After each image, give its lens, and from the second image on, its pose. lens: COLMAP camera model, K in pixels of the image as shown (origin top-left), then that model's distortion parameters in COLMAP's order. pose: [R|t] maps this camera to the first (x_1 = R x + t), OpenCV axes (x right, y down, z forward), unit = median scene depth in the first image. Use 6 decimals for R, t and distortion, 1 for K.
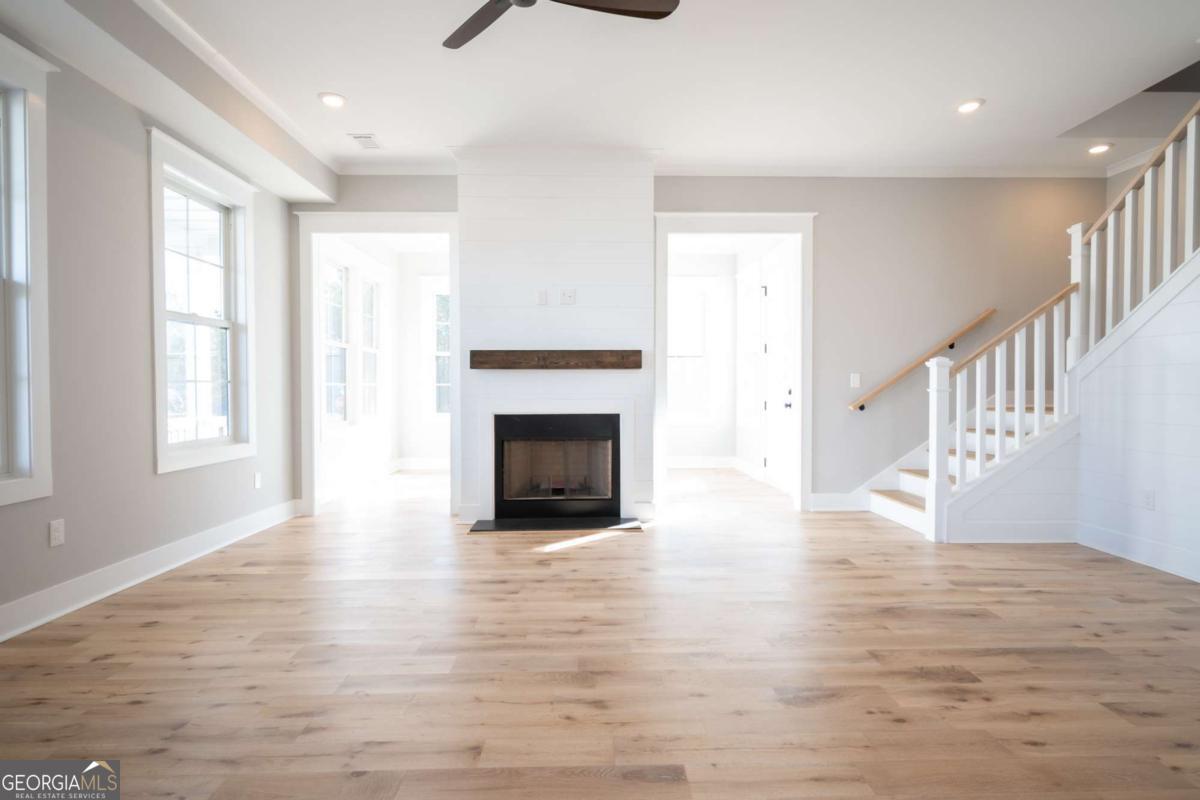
lens RADIAL K [[606.3, 0, 598.4], [0, 606.3, 400.9], [0, 0, 1]] dist [0.010159, -0.005560]
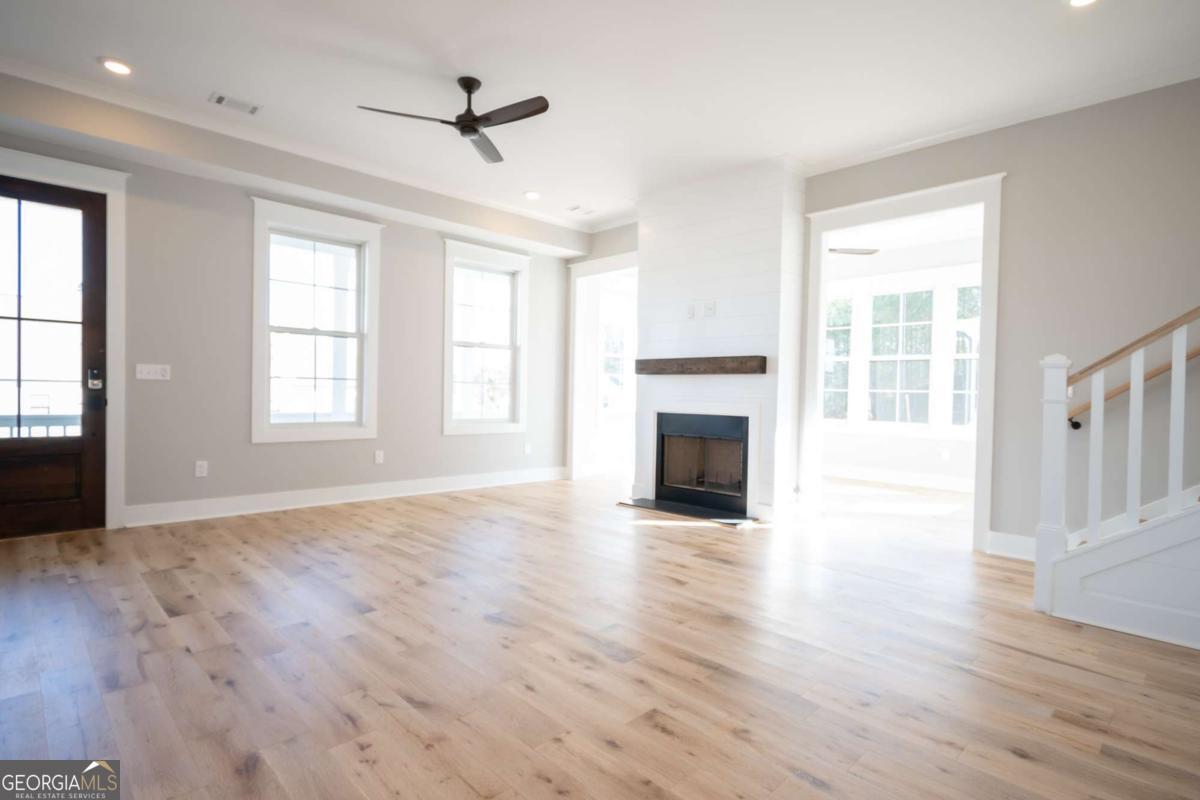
lens RADIAL K [[596.6, 0, 603.2], [0, 596.6, 400.9], [0, 0, 1]] dist [0.005002, -0.000517]
pose [[0.684735, 0.027523, -0.728272, 0.667669], [-0.035130, 0.999372, 0.004738, -0.002295], [0.727945, 0.022340, 0.685272, 0.120023]]
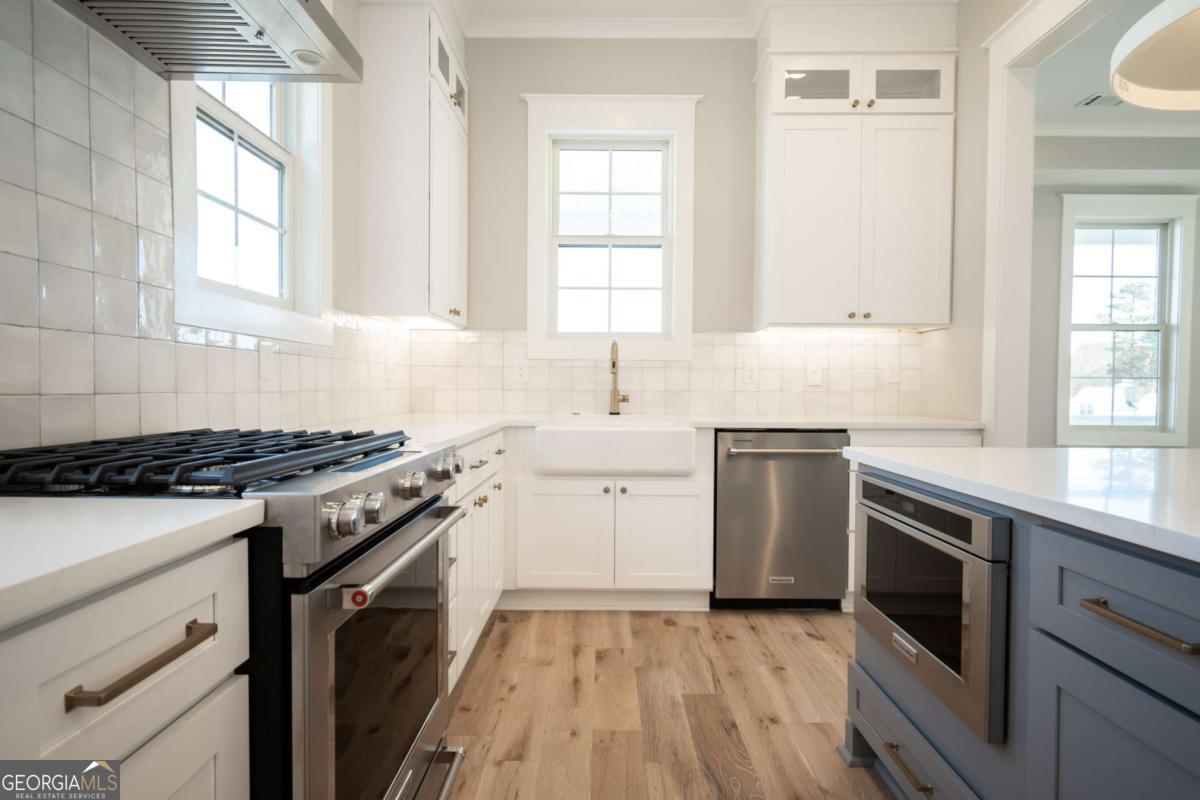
lens RADIAL K [[624.1, 0, 604.2], [0, 624.1, 400.7], [0, 0, 1]] dist [0.002940, -0.000448]
pose [[-0.030814, 0.025039, -0.999211, 0.579929], [-0.025654, 0.999337, 0.025834, 0.014723], [0.999196, 0.026430, -0.030151, -0.378210]]
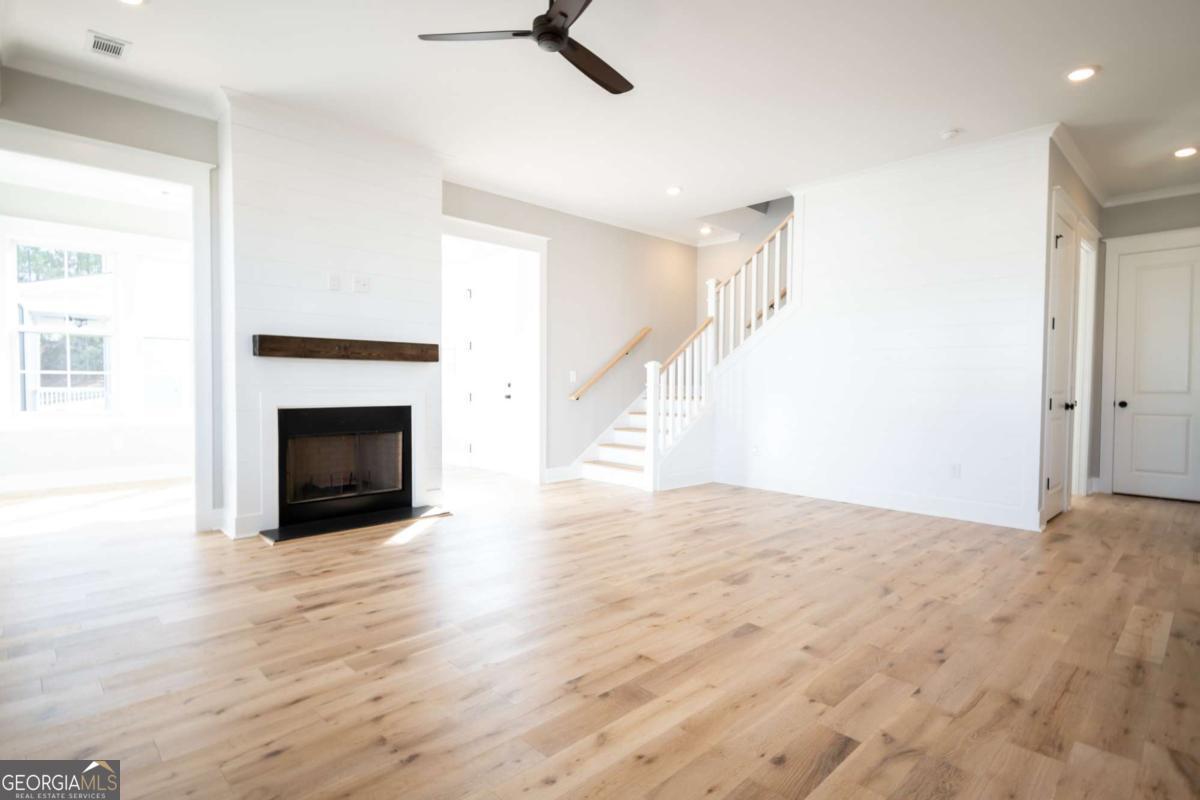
lens RADIAL K [[606.3, 0, 598.4], [0, 606.3, 400.9], [0, 0, 1]] dist [0.010159, -0.005560]
pose [[0.737243, -0.011134, 0.675536, -0.458813], [0.004077, 0.999919, 0.012031, 0.002557], [-0.675615, -0.006116, 0.737229, 0.042101]]
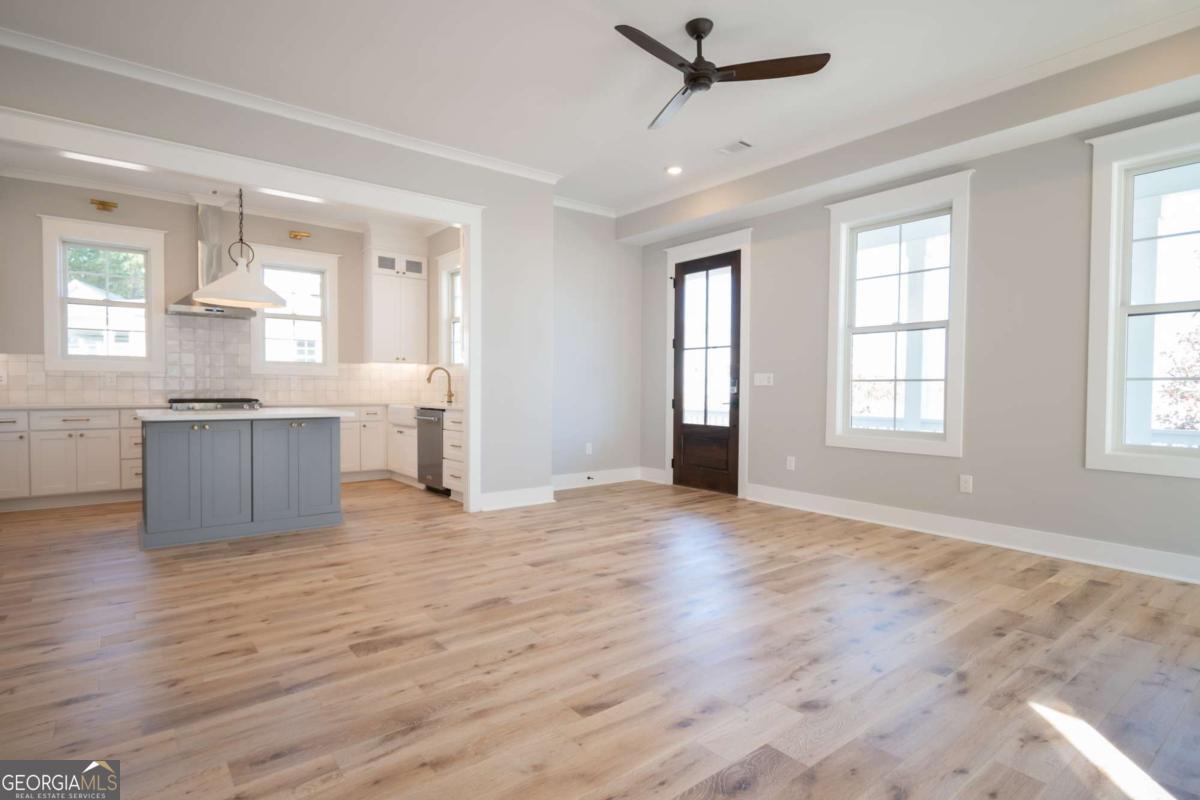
lens RADIAL K [[606.3, 0, 598.4], [0, 606.3, 400.9], [0, 0, 1]] dist [0.010159, -0.005560]
pose [[-0.799338, 0.009926, -0.600800, 0.455864], [-0.015801, 0.999171, 0.037530, -0.016762], [0.600674, 0.039493, -0.798518, 1.051169]]
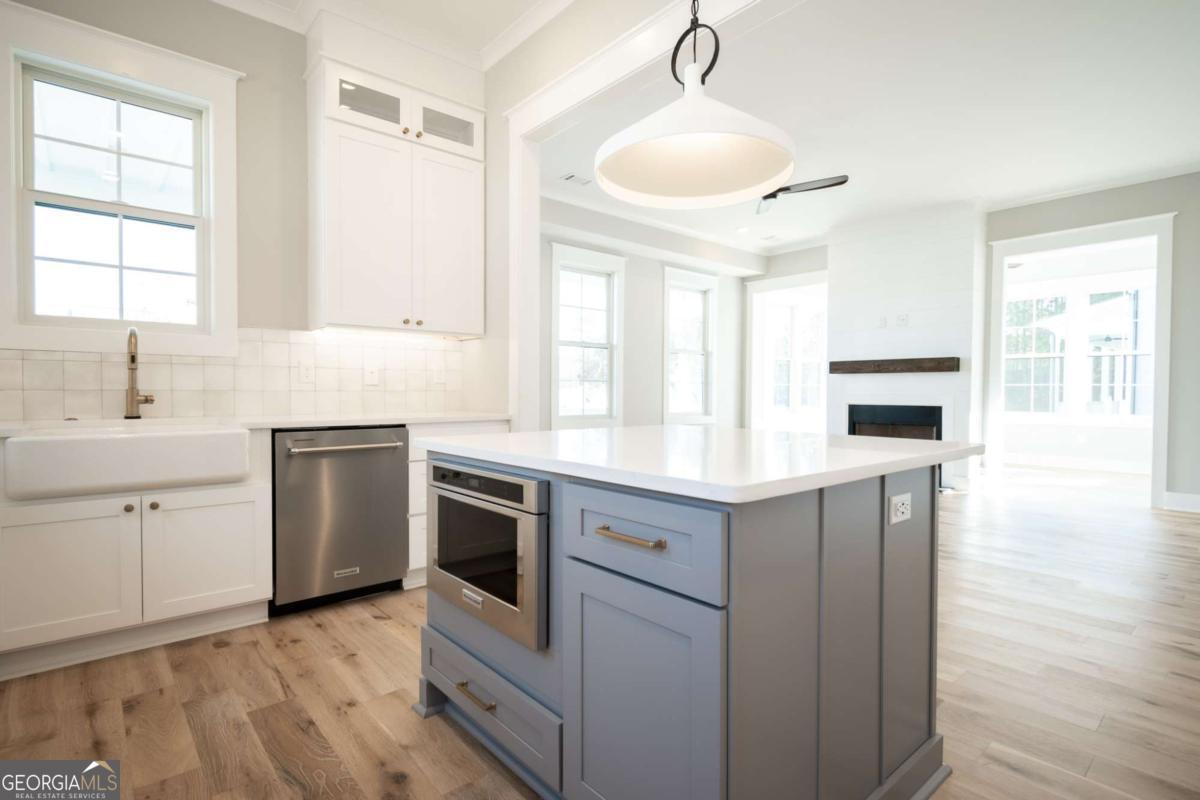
lens RADIAL K [[588.7, 0, 601.9], [0, 588.7, 401.6], [0, 0, 1]] dist [0.000309, -0.000957]
pose [[0.639152, 0.020314, -0.768812, 0.588497], [-0.021630, 0.999730, 0.008433, 0.017921], [0.768776, 0.011239, 0.639419, -0.403404]]
